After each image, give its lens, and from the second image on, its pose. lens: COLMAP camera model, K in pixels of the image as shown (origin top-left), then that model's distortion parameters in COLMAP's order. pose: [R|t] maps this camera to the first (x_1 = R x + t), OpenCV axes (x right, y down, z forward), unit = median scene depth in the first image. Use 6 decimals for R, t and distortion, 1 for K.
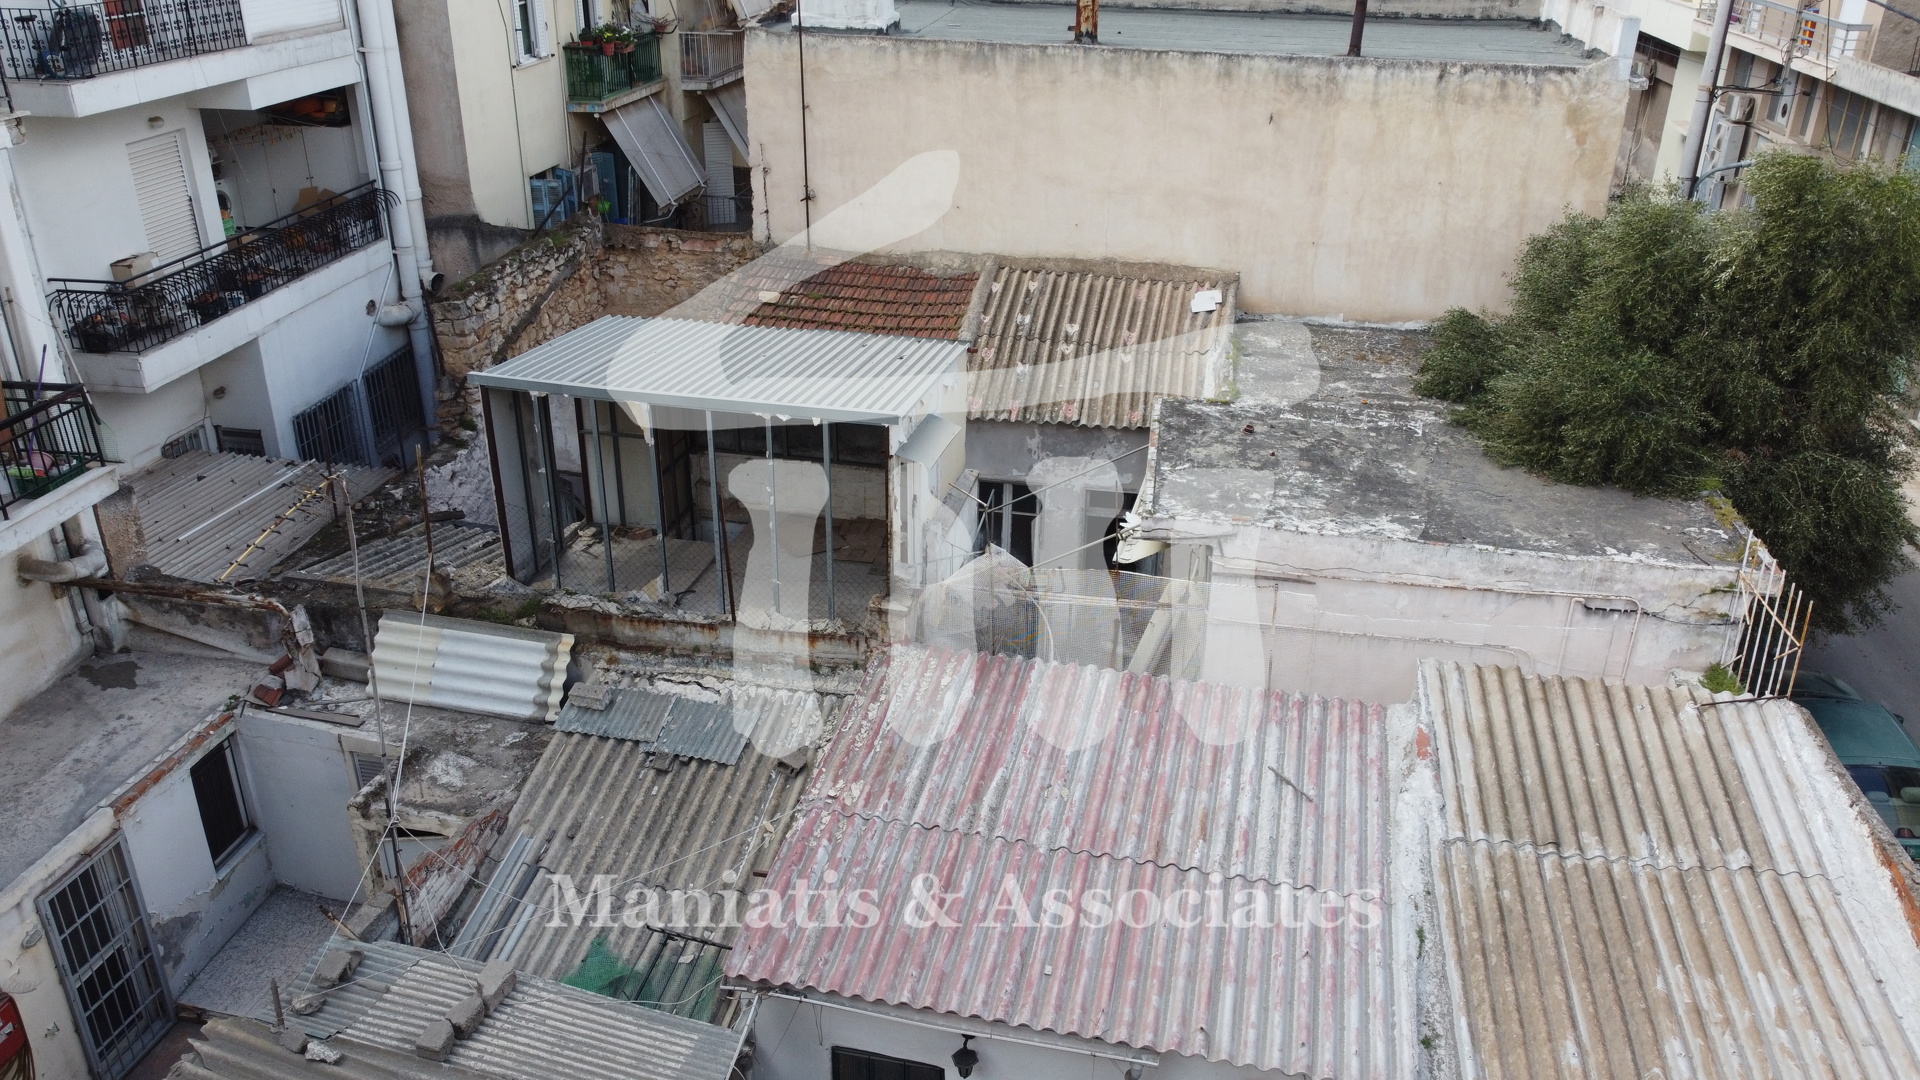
lens RADIAL K [[1448.4, 0, 960.8], [0, 1448.4, 541.9], [0, 0, 1]] dist [0.005006, -0.007124]
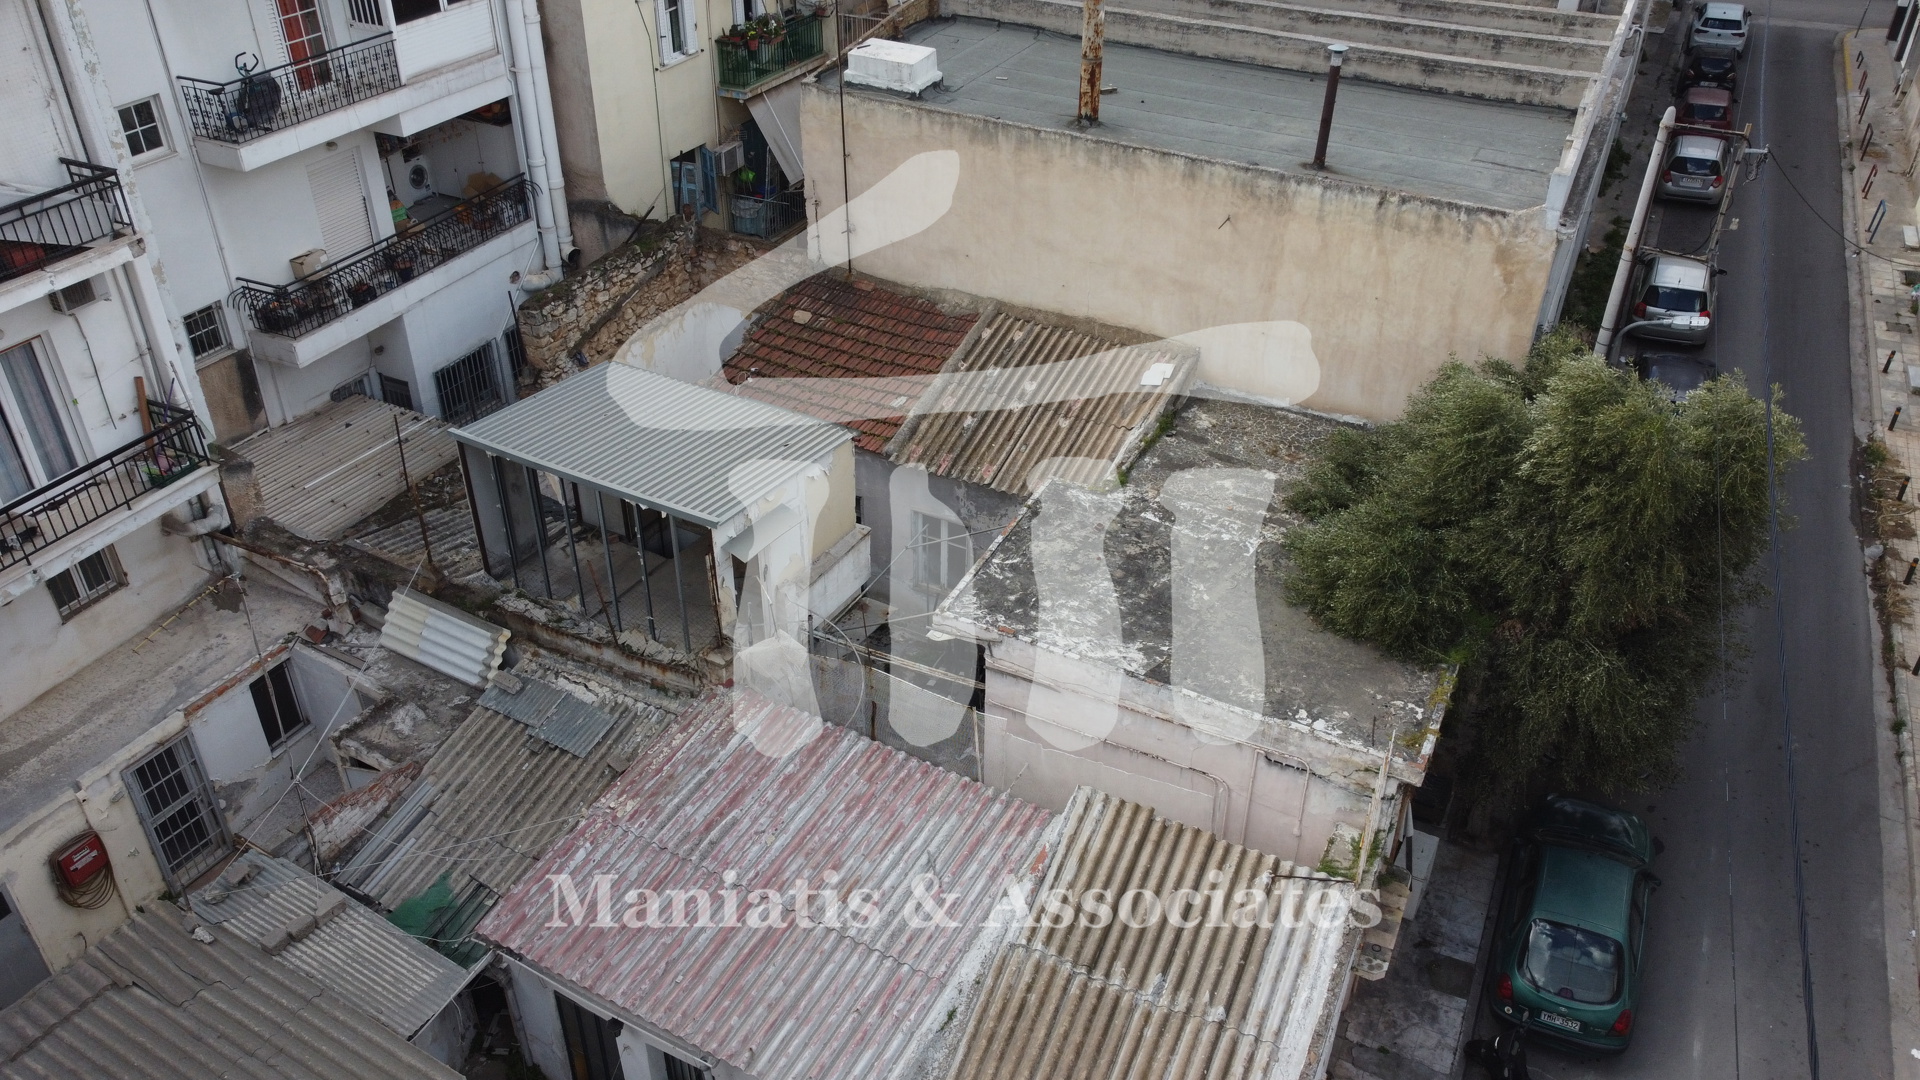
lens RADIAL K [[1448.4, 0, 960.8], [0, 1448.4, 541.9], [0, 0, 1]] dist [0.005006, -0.007124]
pose [[0.958594, 0.155131, -0.238812, 0.330891], [-0.120670, 0.980863, 0.152796, -0.204686], [0.257946, -0.117652, 0.958969, -0.124509]]
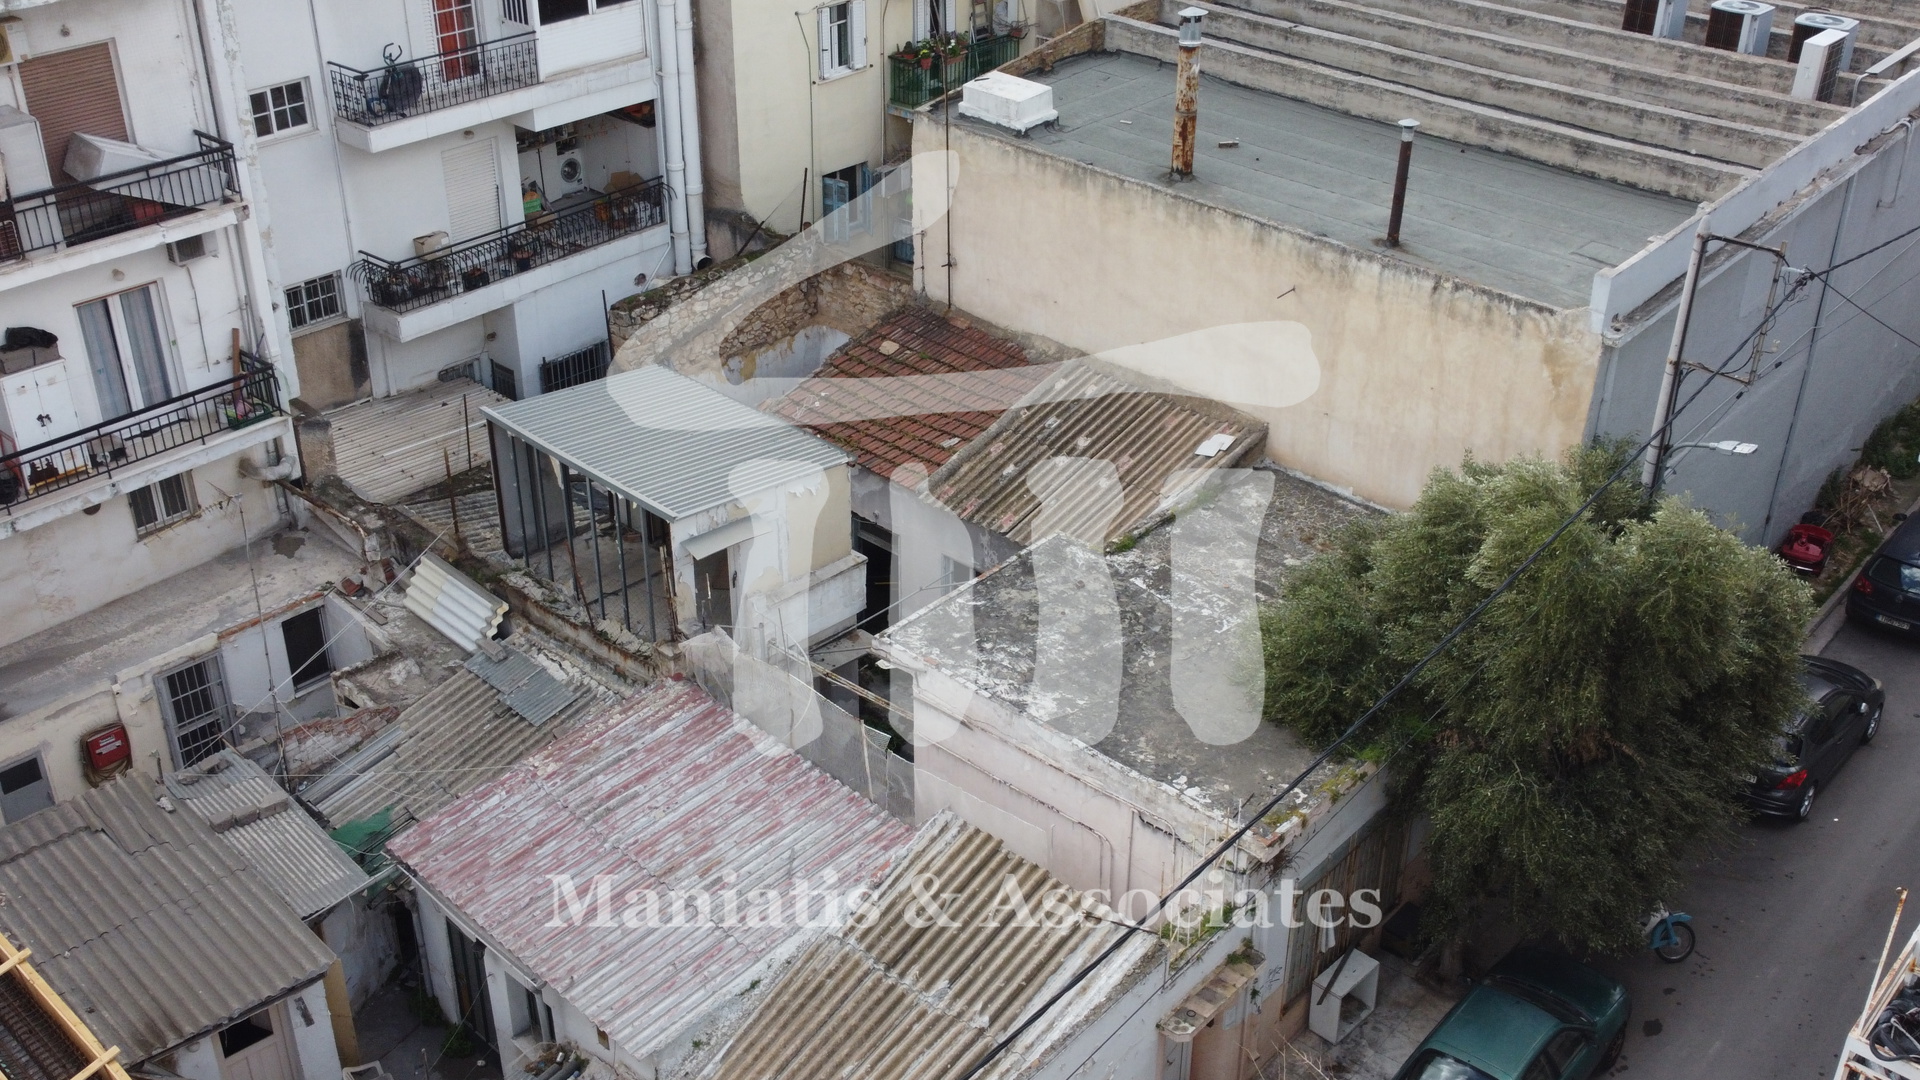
lens RADIAL K [[1925.0, 0, 966.8], [0, 1925.0, 545.8], [0, 0, 1]] dist [0.015793, -0.047868]
pose [[0.848548, 0.258391, -0.461735, 0.720160], [-0.226498, 0.966040, 0.124361, -0.243510], [0.478189, -0.000944, 0.878257, -0.318112]]
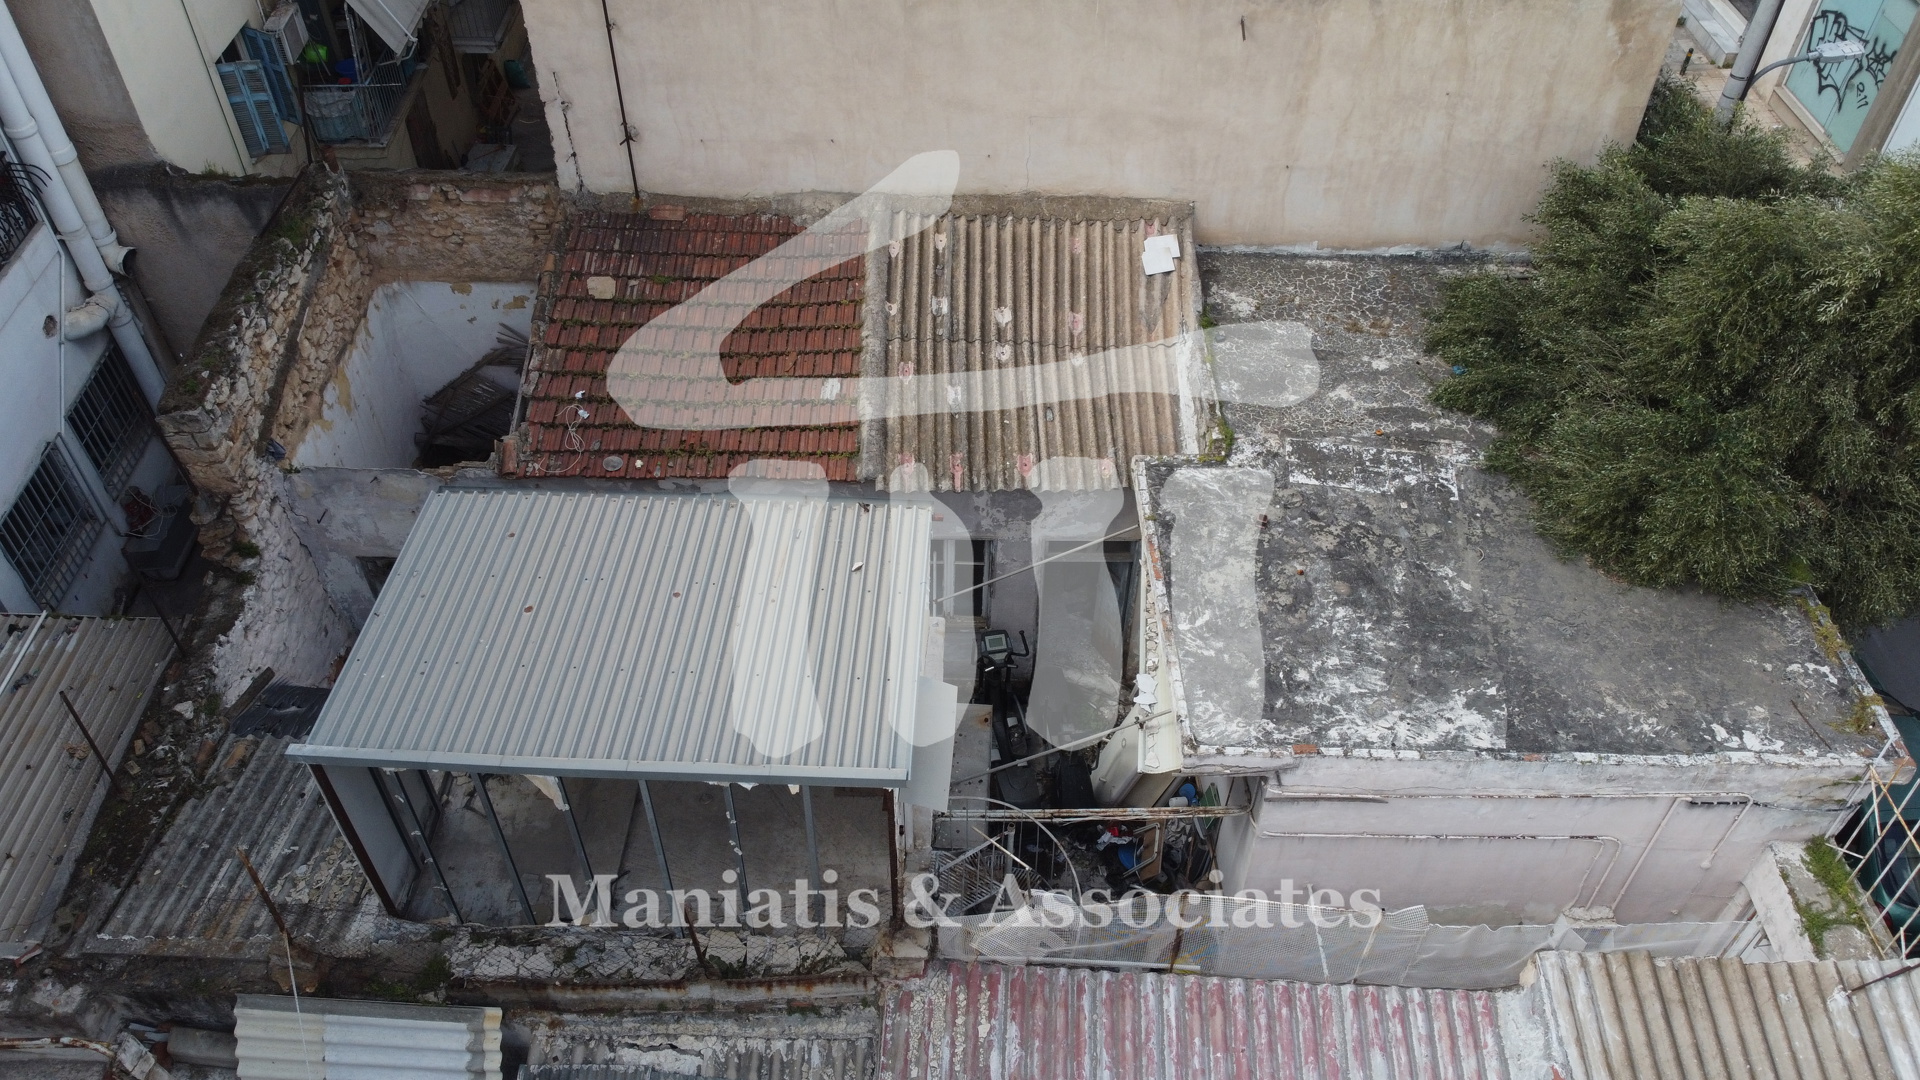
lens RADIAL K [[1453.2, 0, 958.1], [0, 1453.2, 540.5], [0, 0, 1]] dist [0.003049, -0.004574]
pose [[0.983782, -0.129170, 0.124450, -0.065986], [0.079820, 0.936612, 0.341154, -0.322012], [-0.160628, -0.325688, 0.931733, 0.229651]]
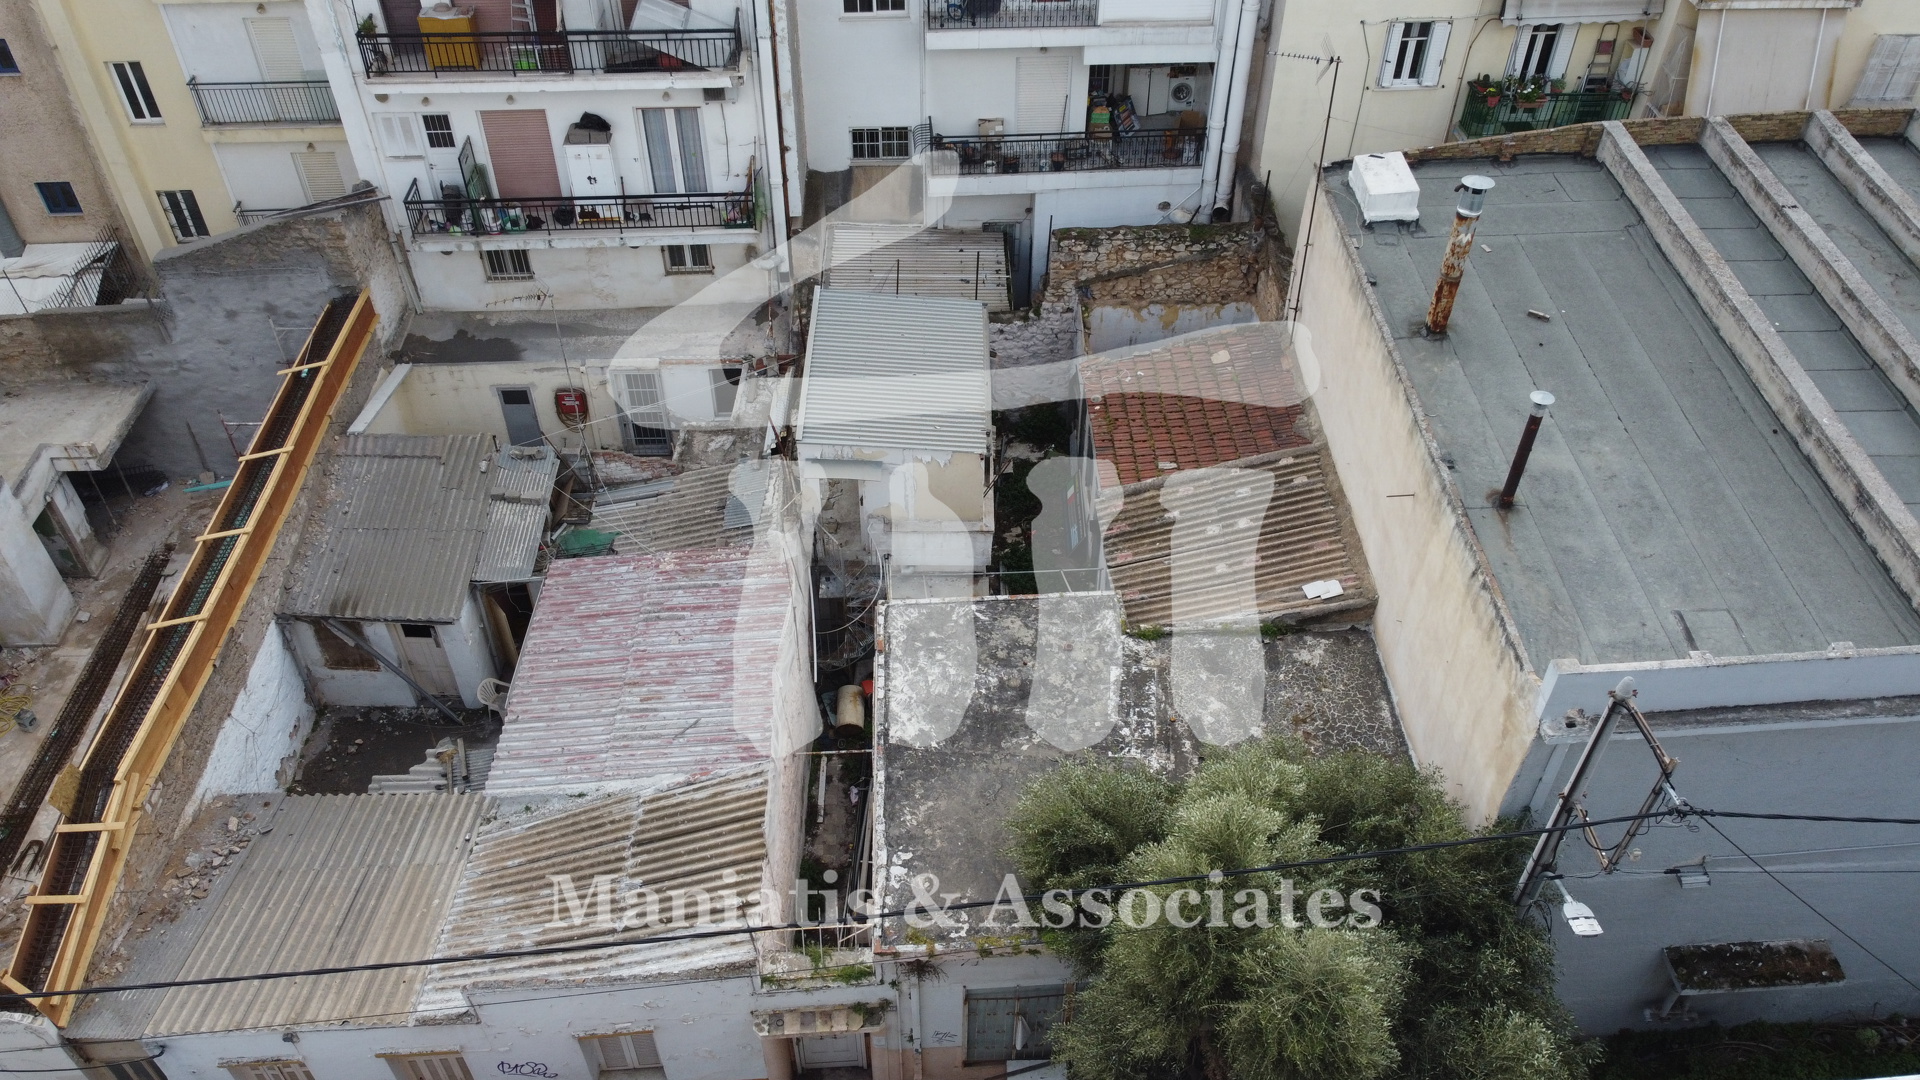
lens RADIAL K [[1443.6, 0, 965.9], [0, 1443.6, 541.5], [0, 0, 1]] dist [0.018321, -0.023999]
pose [[0.225611, 0.656426, -0.719865, 0.911972], [-0.423948, 0.731435, 0.534108, -0.694022], [0.877136, 0.184685, 0.443310, 0.309599]]
